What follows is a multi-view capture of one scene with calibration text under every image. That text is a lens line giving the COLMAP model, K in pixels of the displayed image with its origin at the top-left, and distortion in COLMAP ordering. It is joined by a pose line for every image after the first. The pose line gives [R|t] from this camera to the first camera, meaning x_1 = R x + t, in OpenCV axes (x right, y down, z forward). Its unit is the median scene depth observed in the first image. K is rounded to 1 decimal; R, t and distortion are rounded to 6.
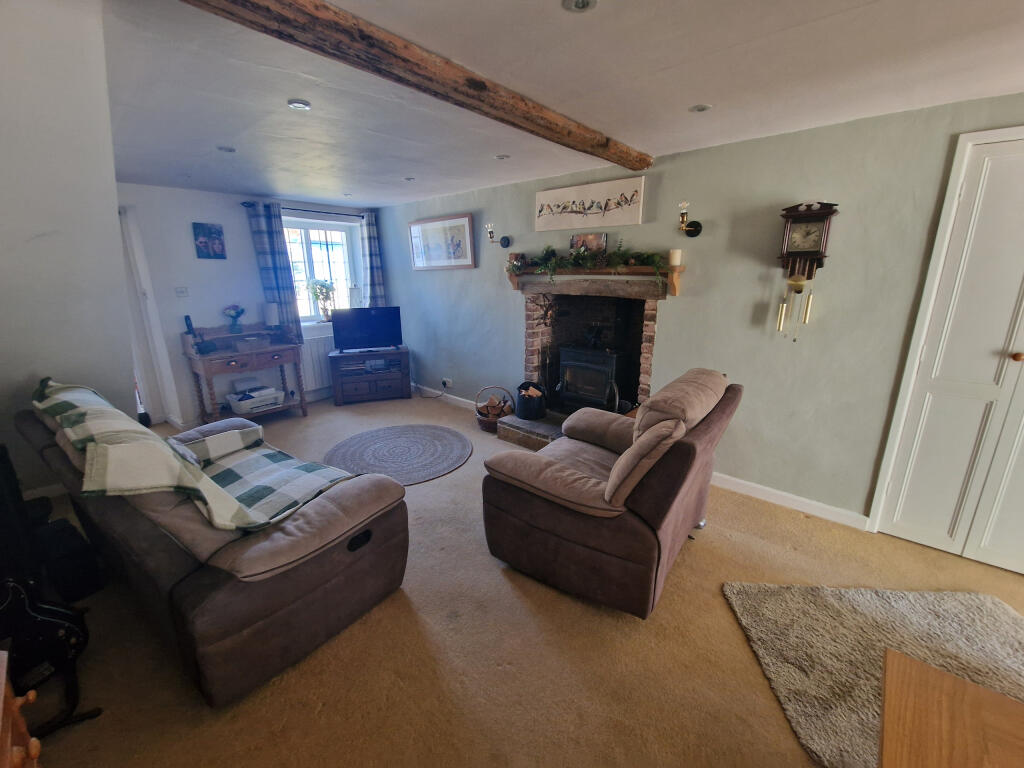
lens RADIAL K [[418.2, 0, 498.5], [0, 418.2, 379.1], [0, 0, 1]] dist [0.001532, -0.004266]
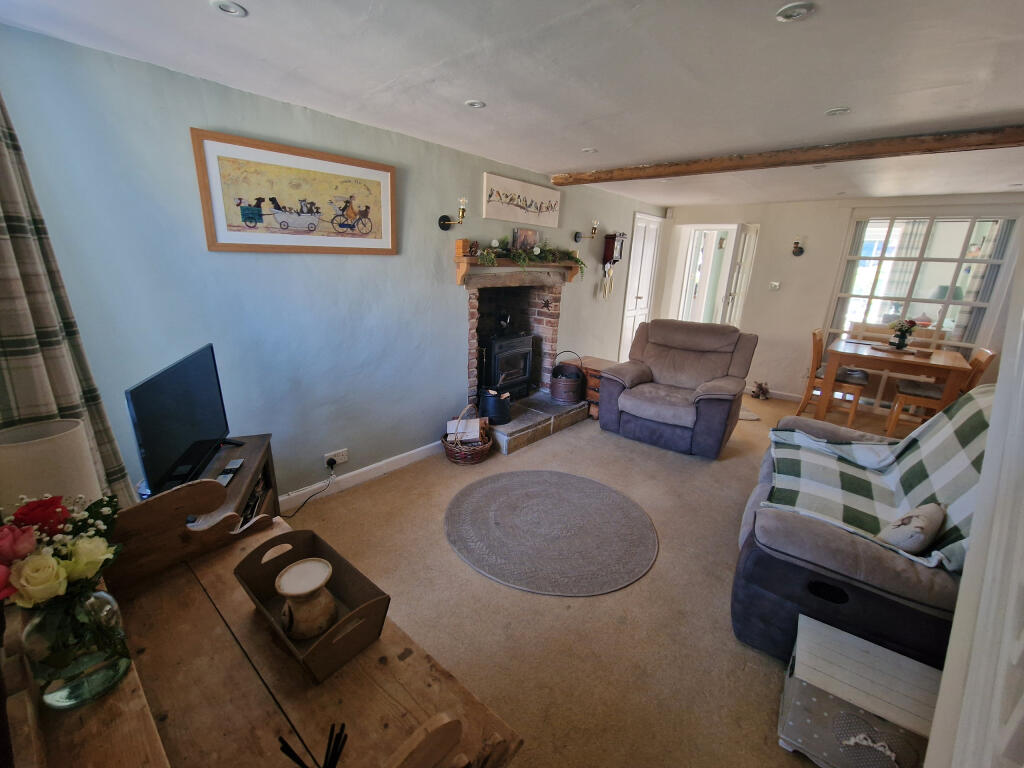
lens RADIAL K [[418.2, 0, 498.5], [0, 418.2, 379.1], [0, 0, 1]] dist [0.001532, -0.004266]
pose [[0.008806, -0.265414, 0.964094, -1.258846], [0.224892, 0.939958, 0.256715, -0.369697], [-0.974344, 0.214556, 0.067967, 1.445557]]
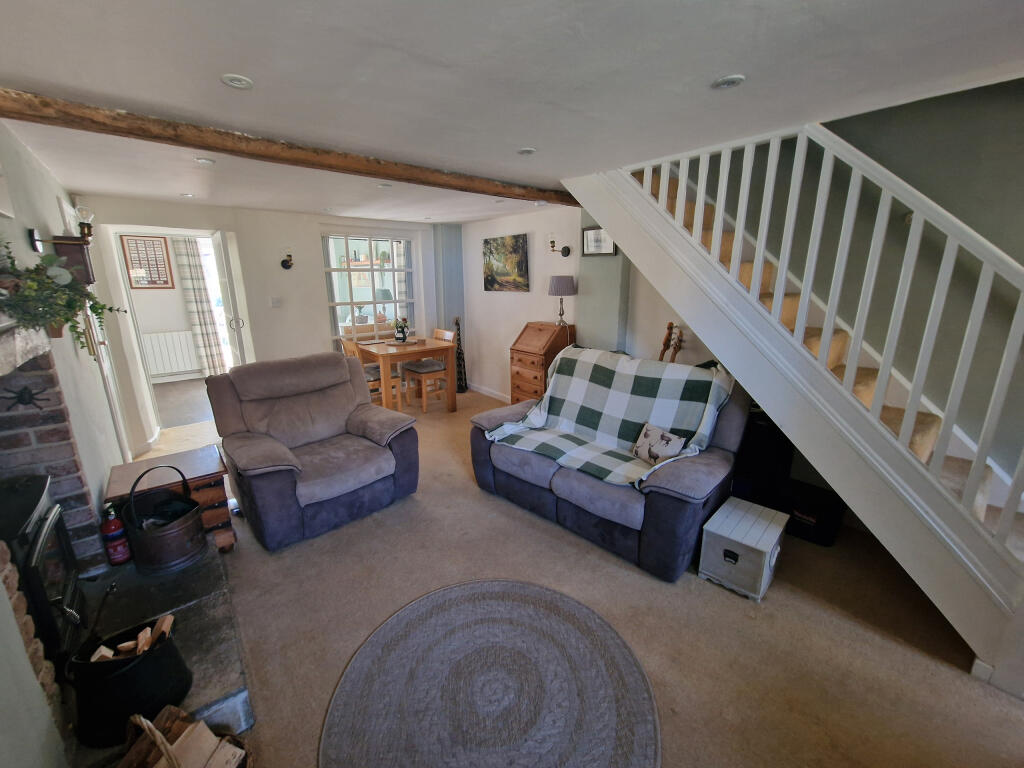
lens RADIAL K [[420.4, 0, 500.4], [0, 420.4, 380.9], [0, 0, 1]] dist [0.000219, -0.000314]
pose [[-0.989177, -0.019002, 0.145494, -0.439721], [0.054008, 0.874814, 0.481439, -0.505372], [-0.136429, 0.484086, -0.864319, 1.809737]]
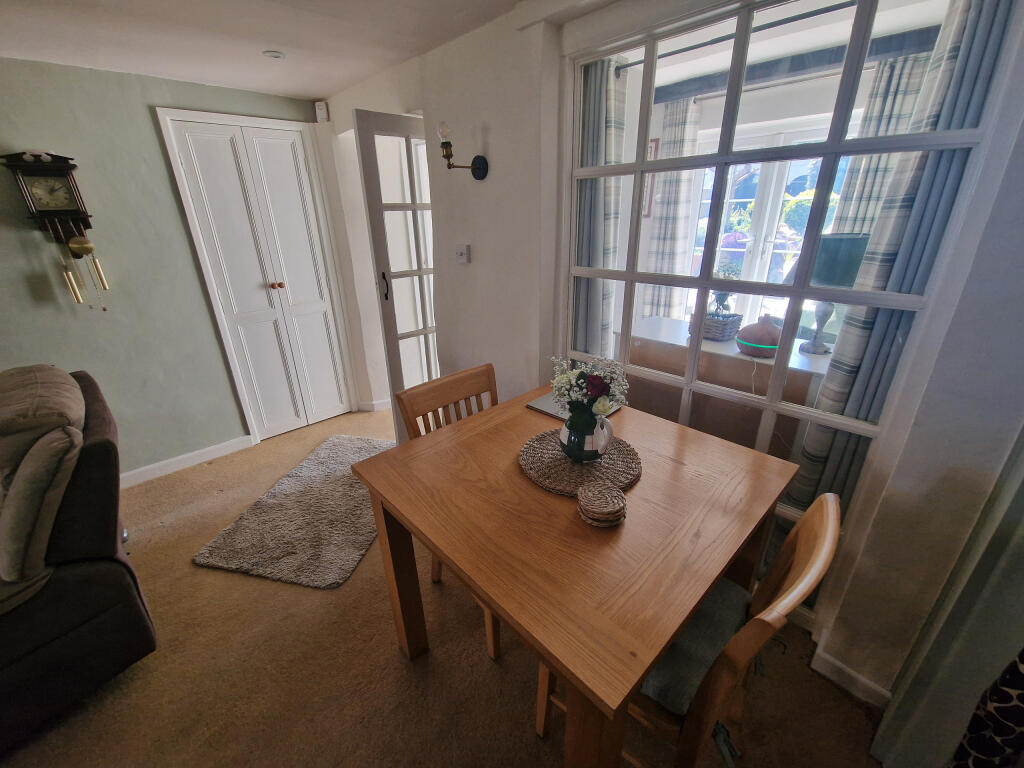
lens RADIAL K [[420.4, 0, 500.4], [0, 420.4, 380.9], [0, 0, 1]] dist [0.000219, -0.000314]
pose [[0.106553, -0.362980, 0.925685, -0.124727], [0.282561, 0.903655, 0.321817, -0.002506], [-0.953313, 0.227272, 0.198851, 0.016531]]
